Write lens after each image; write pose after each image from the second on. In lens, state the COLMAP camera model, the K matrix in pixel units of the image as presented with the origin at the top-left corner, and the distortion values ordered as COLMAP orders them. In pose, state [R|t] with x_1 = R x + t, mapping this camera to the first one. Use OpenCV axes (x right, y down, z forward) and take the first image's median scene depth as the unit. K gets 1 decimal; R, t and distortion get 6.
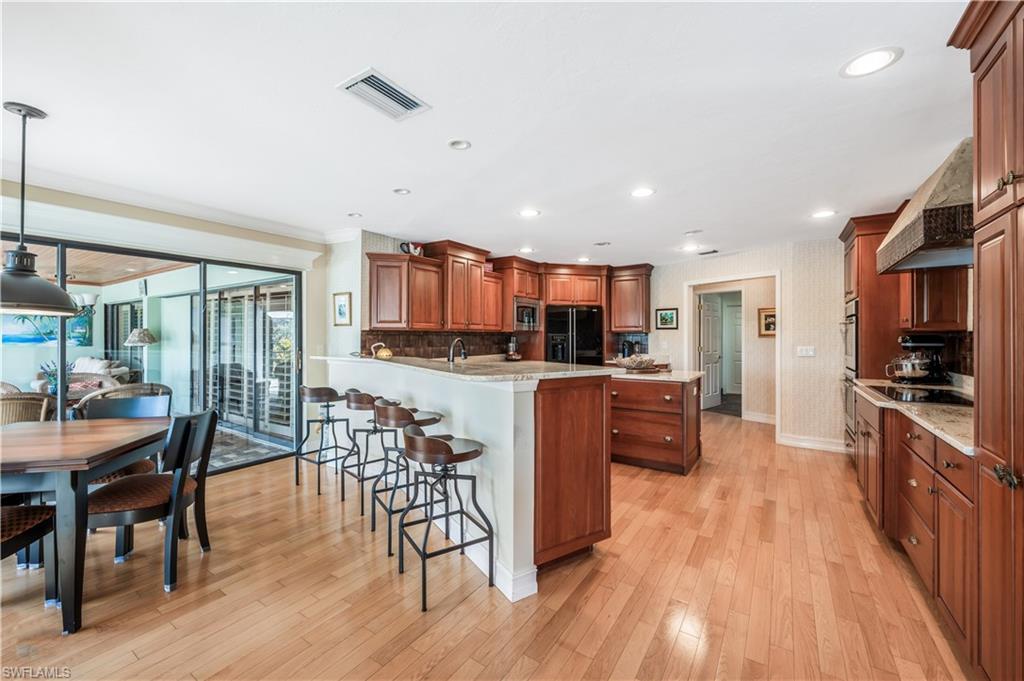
lens RADIAL K [[417.6, 0, 508.1], [0, 417.6, 338.1], [0, 0, 1]] dist [0.000186, -0.000201]
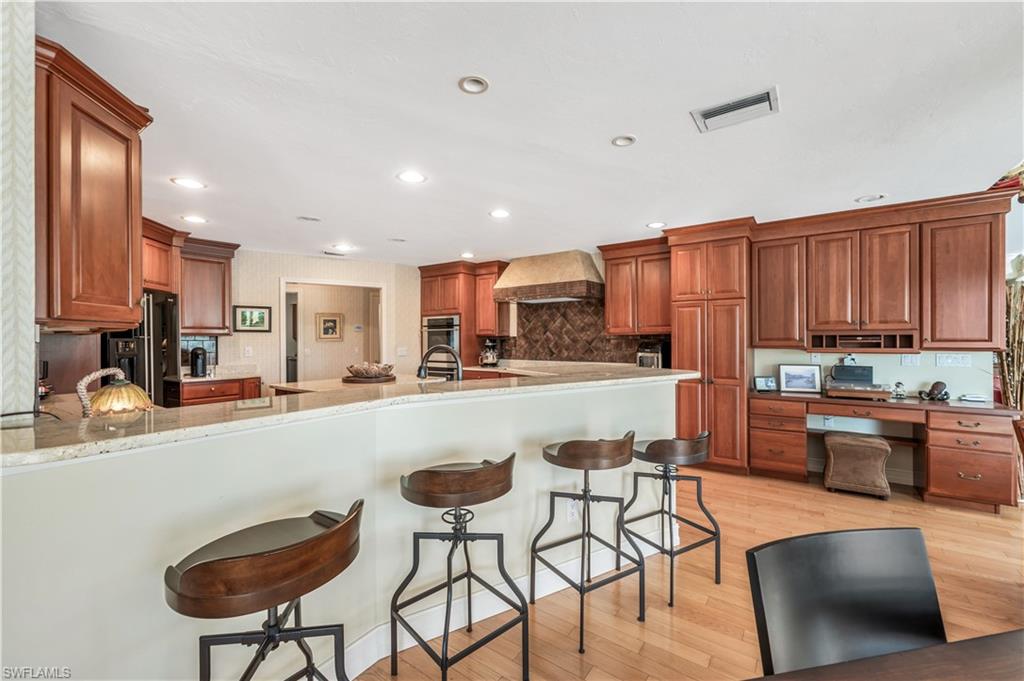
lens RADIAL K [[417.6, 0, 511.8], [0, 417.6, 339.7], [0, 0, 1]] dist [0.000186, -0.000201]
pose [[0.021188, -0.004948, 0.999763, -0.563794], [0.006879, 0.999965, 0.004804, -0.007999], [-0.999752, 0.006776, 0.021221, 0.642284]]
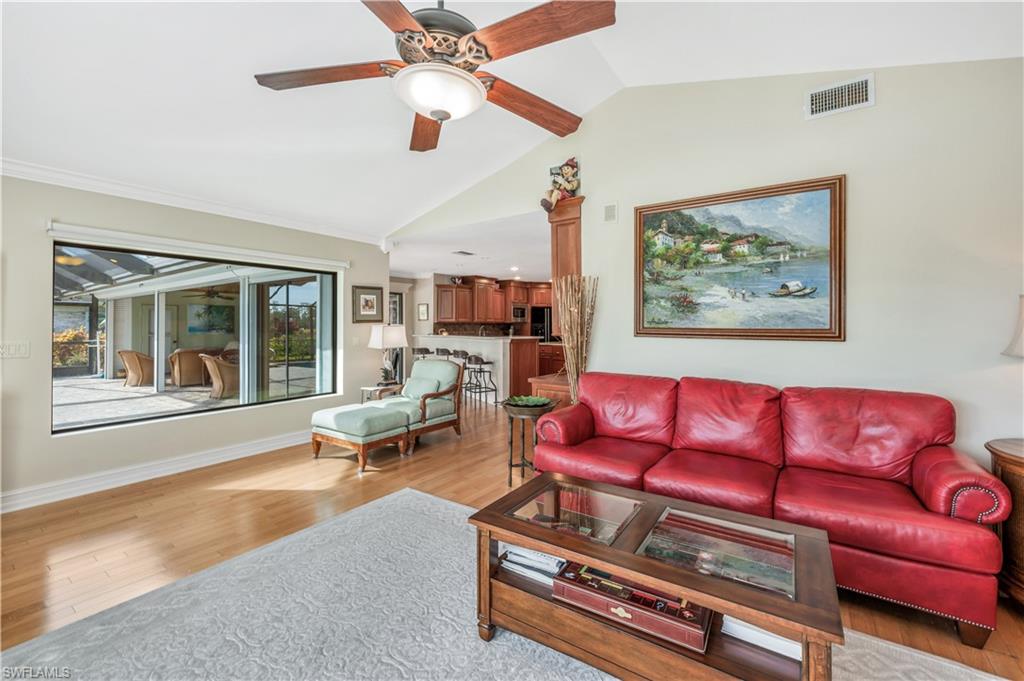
lens RADIAL K [[417.6, 0, 516.0], [0, 417.6, 330.1], [0, 0, 1]] dist [0.000186, -0.000201]
pose [[0.999931, -0.004379, -0.010946, 0.064929], [0.004432, 0.999979, 0.004773, 0.009148], [0.010925, -0.004821, 0.999929, -0.940451]]
